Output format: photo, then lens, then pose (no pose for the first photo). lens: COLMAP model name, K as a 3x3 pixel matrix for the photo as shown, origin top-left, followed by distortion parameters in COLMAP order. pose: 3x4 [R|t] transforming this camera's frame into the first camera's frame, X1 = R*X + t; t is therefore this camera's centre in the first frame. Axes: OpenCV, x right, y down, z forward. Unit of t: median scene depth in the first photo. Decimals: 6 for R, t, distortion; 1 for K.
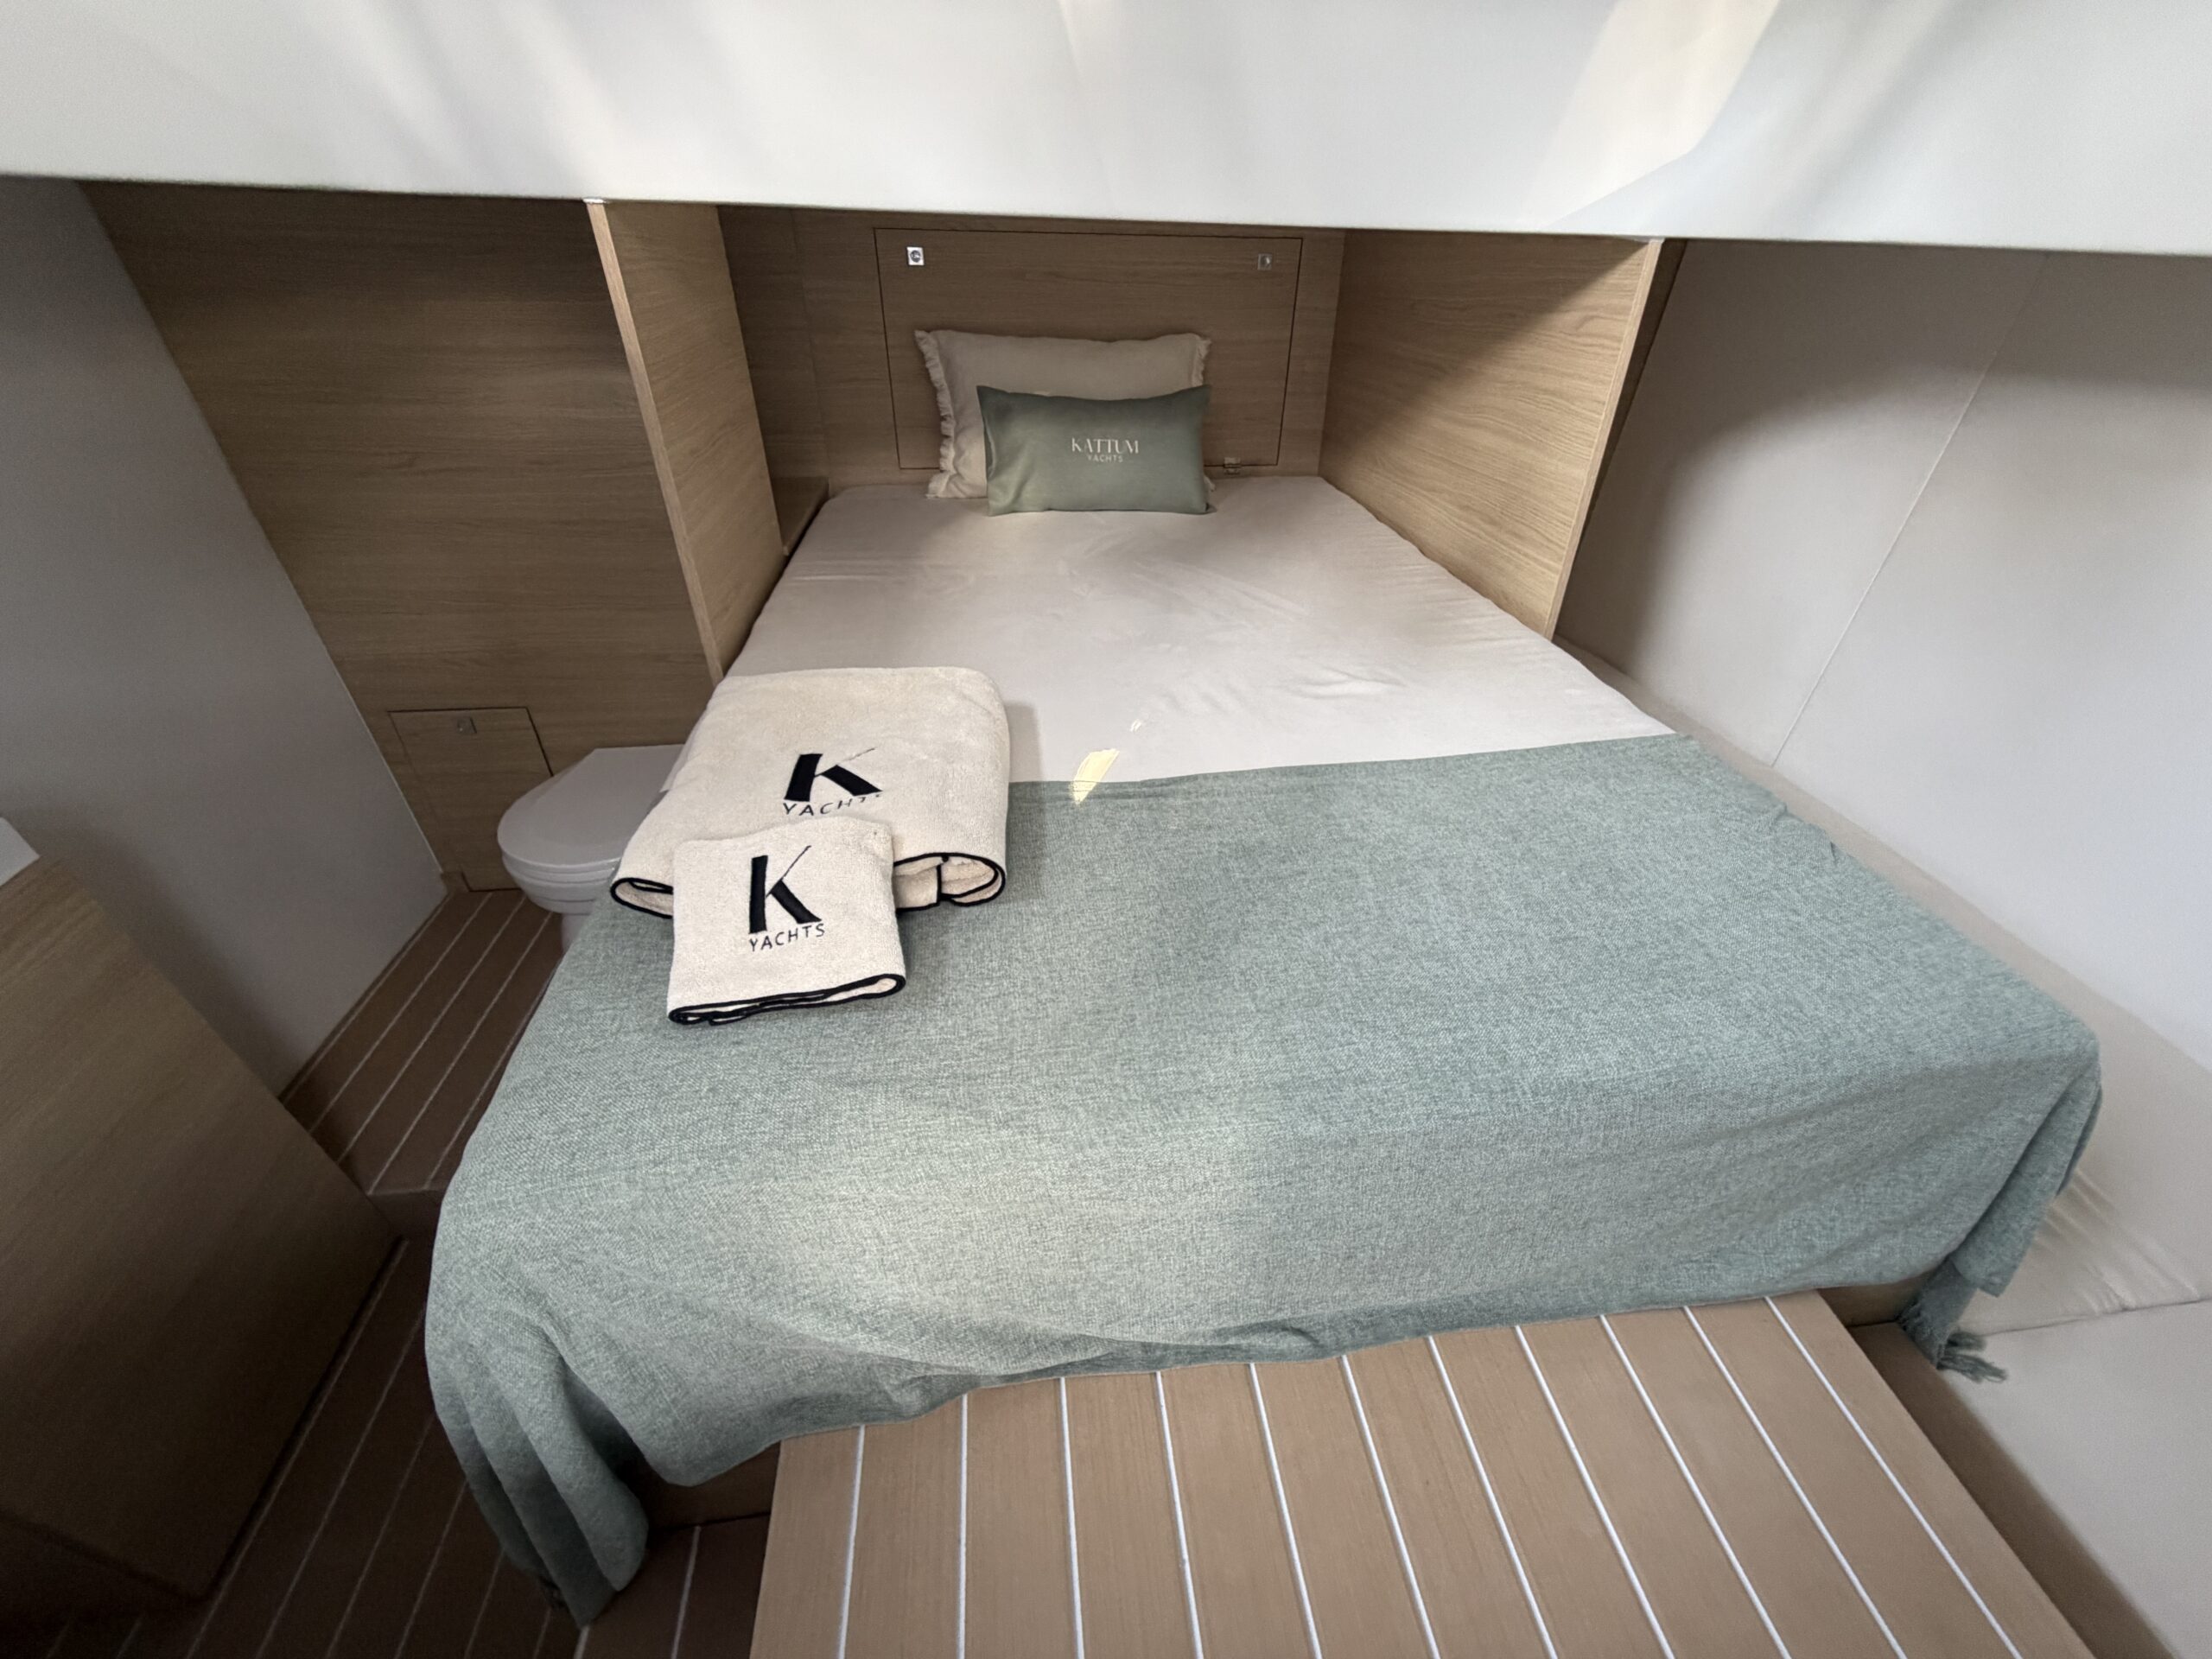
lens RADIAL K [[879.3, 0, 1110.1], [0, 879.3, 841.1], [0, 0, 1]] dist [-0.000761, 0.000208]
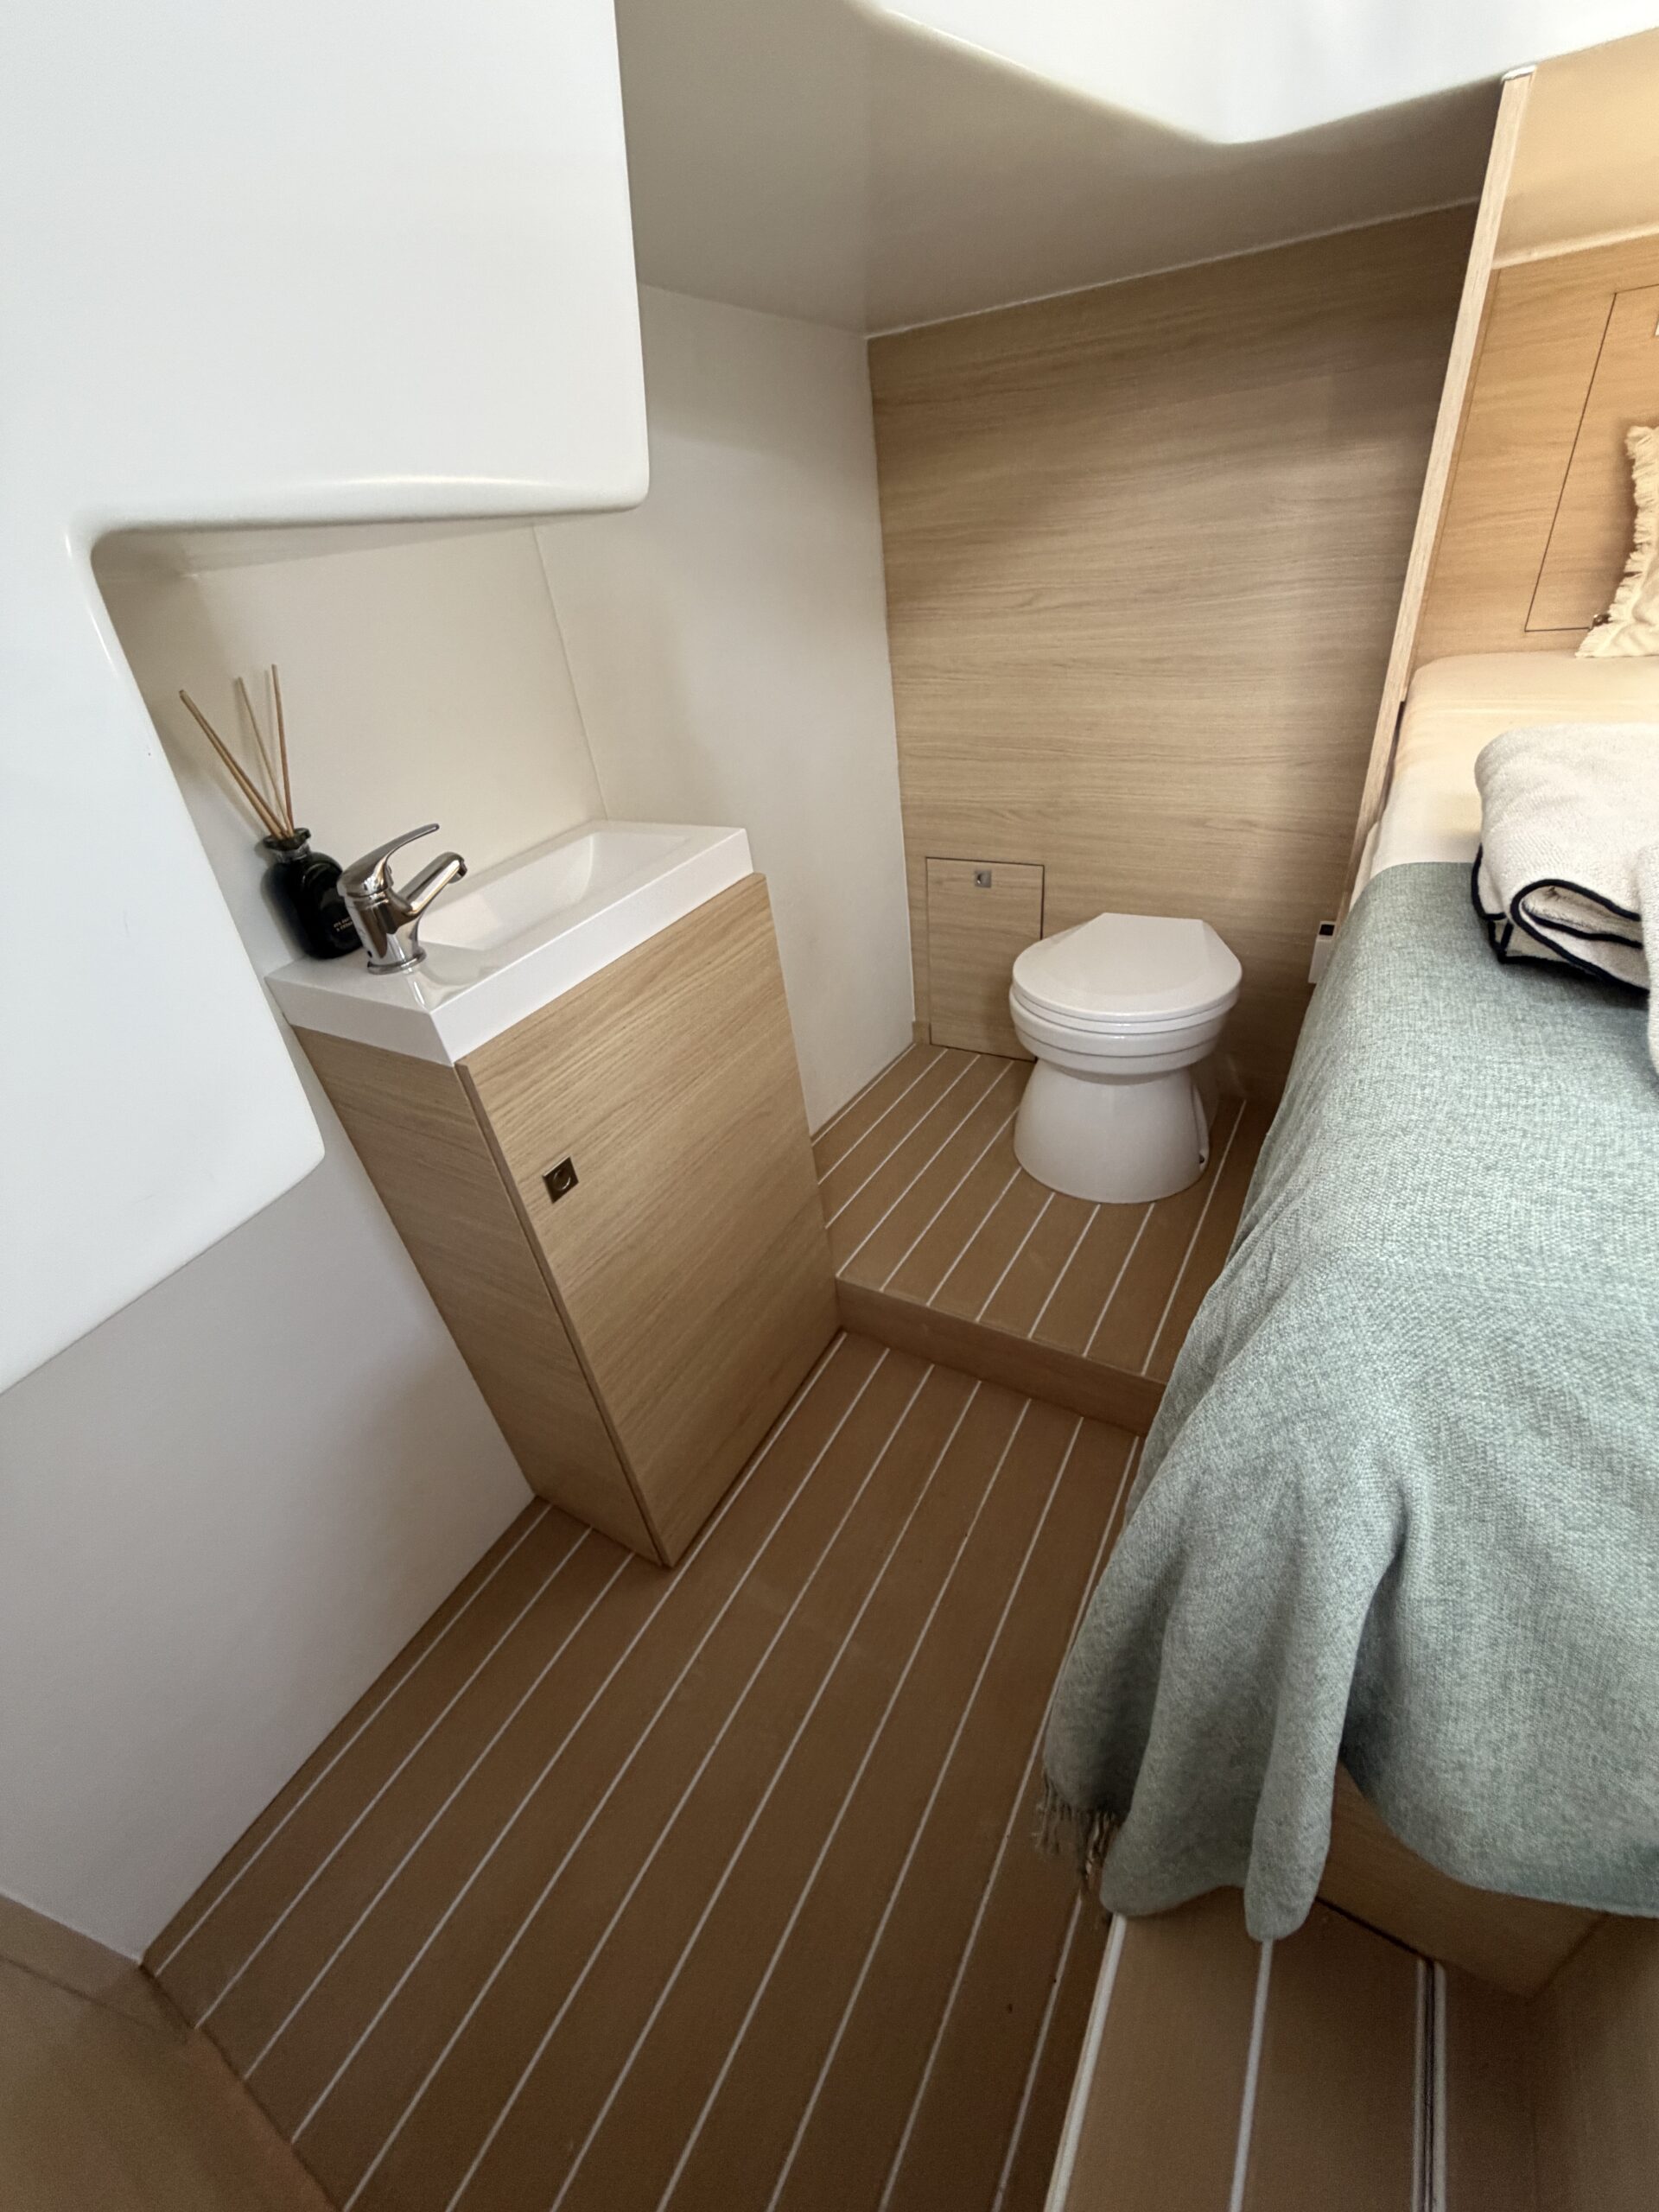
lens RADIAL K [[879.3, 0, 829.5], [0, 879.3, 1106.0], [0, 0, 1]] dist [-0.000761, 0.000208]
pose [[0.787599, 0.232170, -0.570776, -0.519548], [-0.250702, 0.966905, 0.047364, 0.272022], [0.562883, 0.105790, 0.819738, 0.202879]]
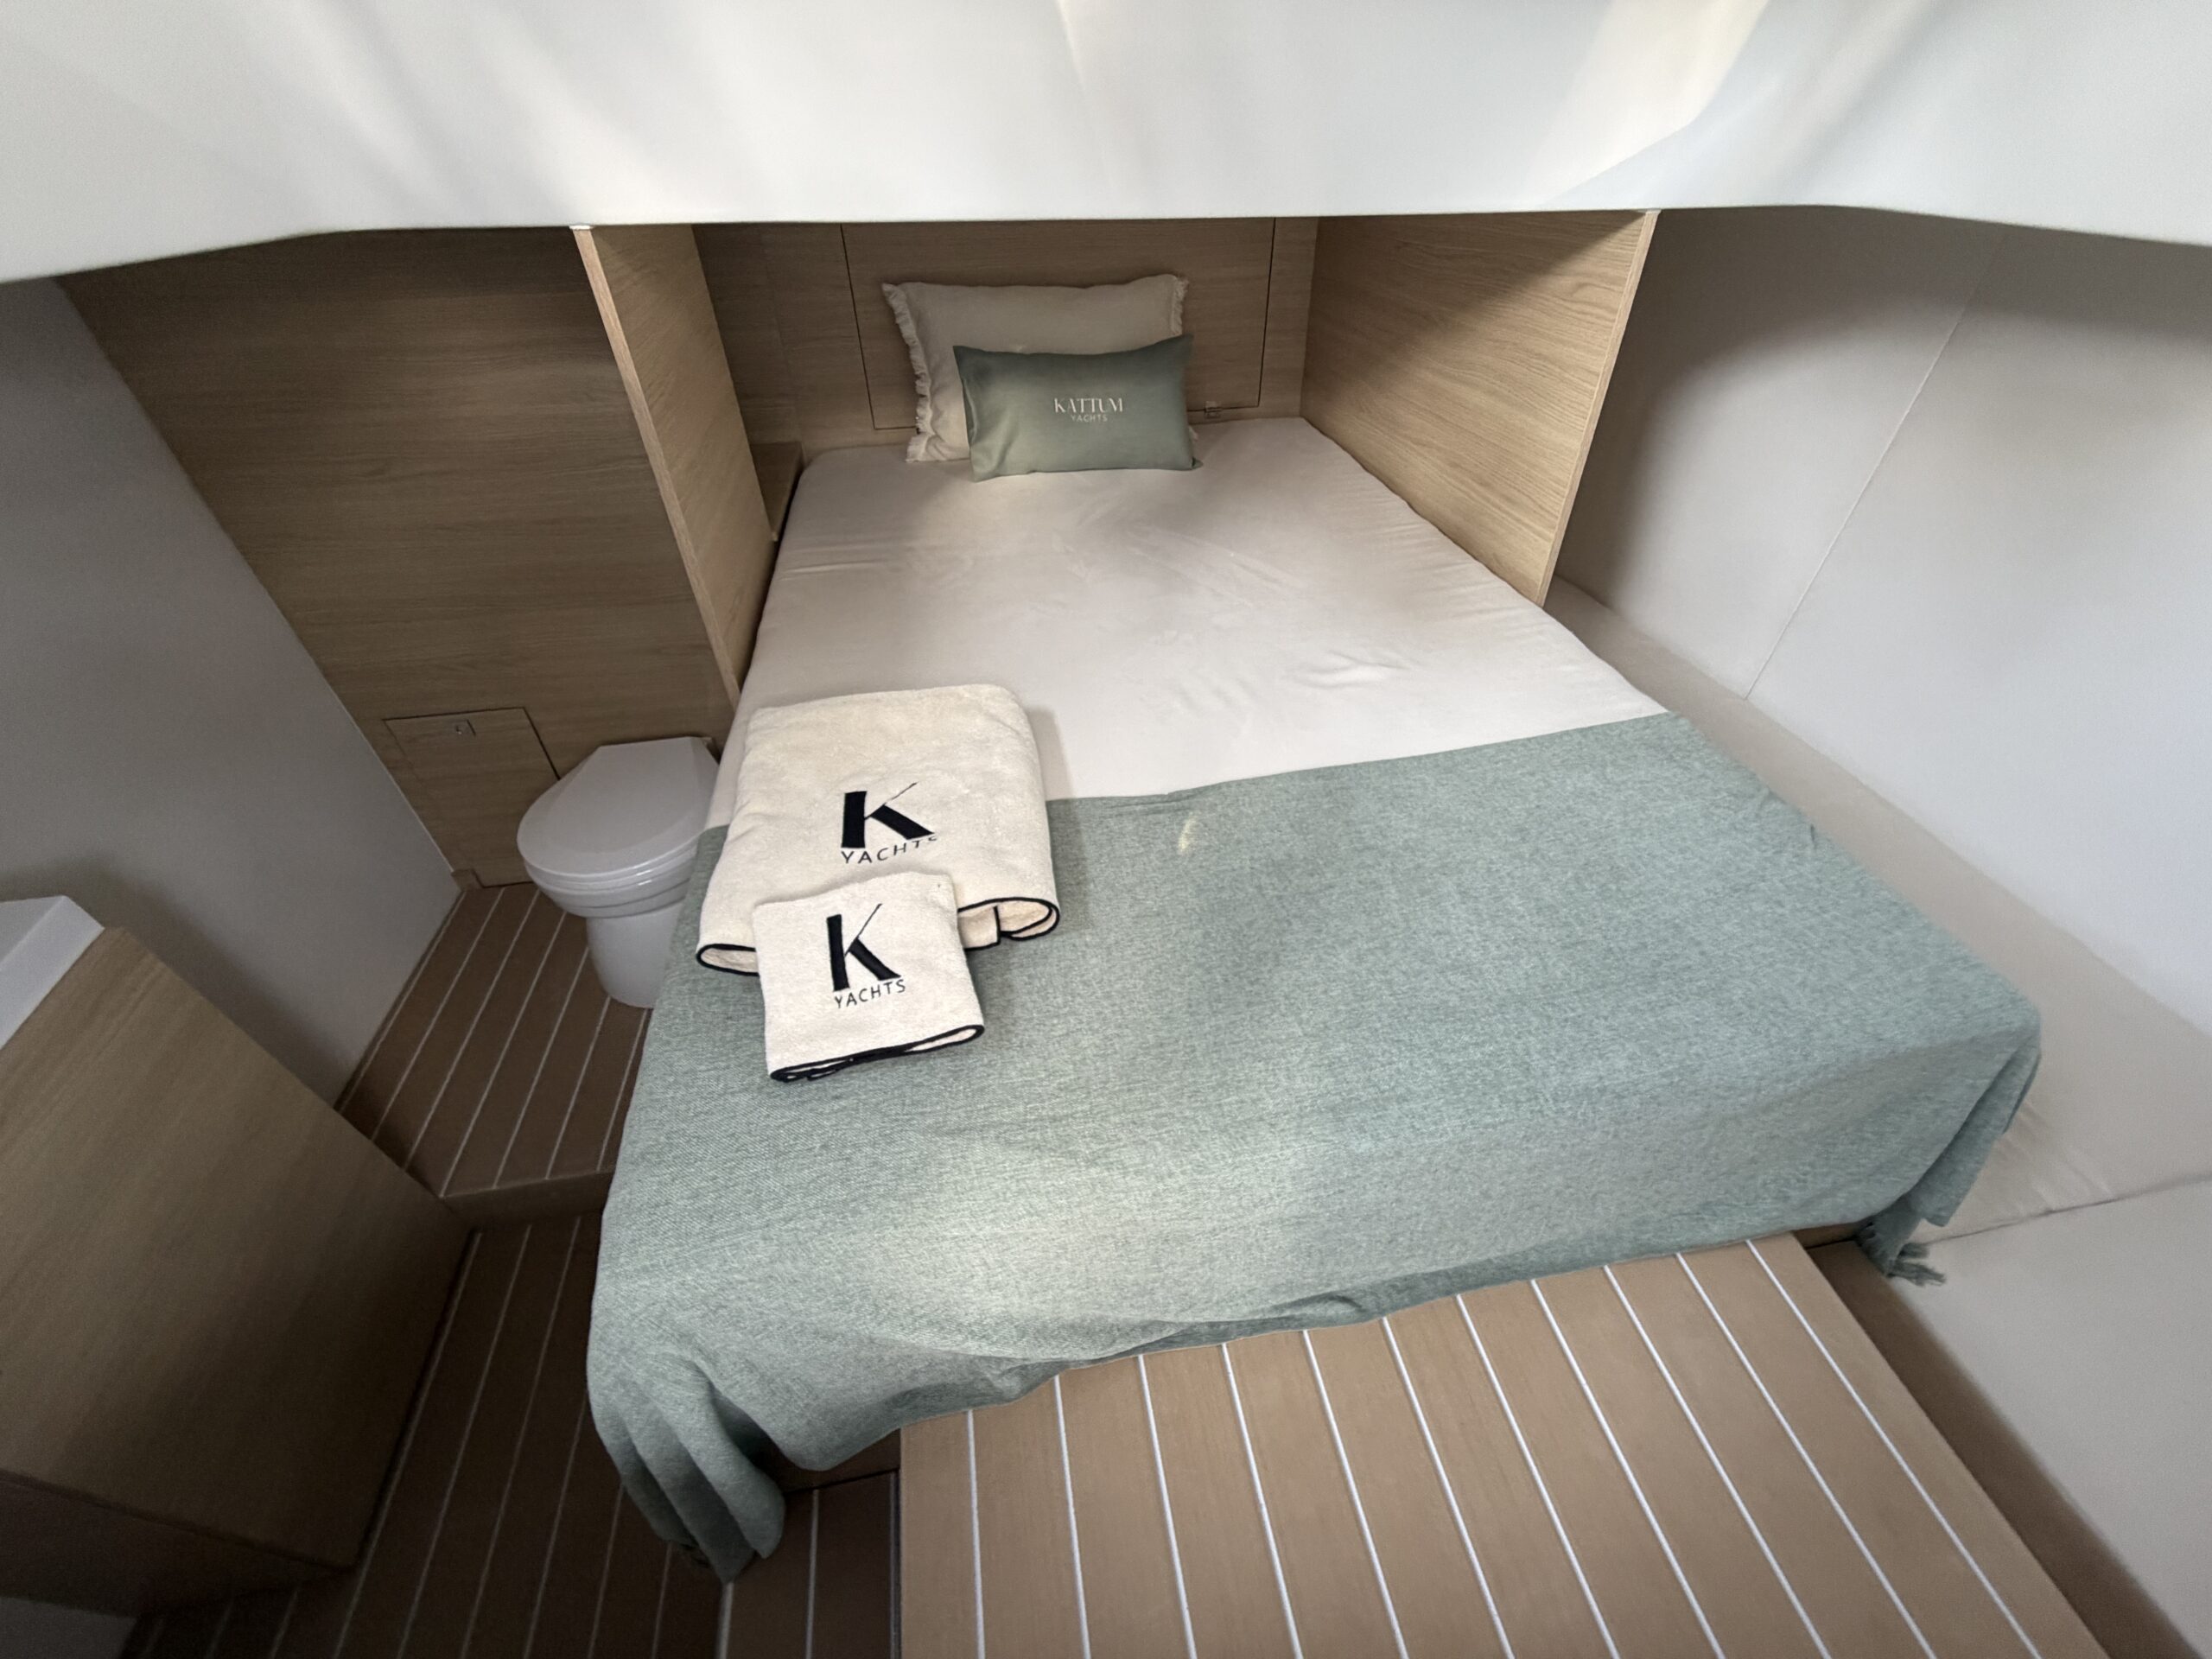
lens RADIAL K [[879.3, 0, 1110.1], [0, 879.3, 841.1], [0, 0, 1]] dist [-0.000761, 0.000208]
pose [[0.998220, -0.052828, 0.027693, -0.084257], [0.049802, 0.993698, 0.100419, -0.154322], [-0.032823, -0.098861, 0.994560, -0.058379]]
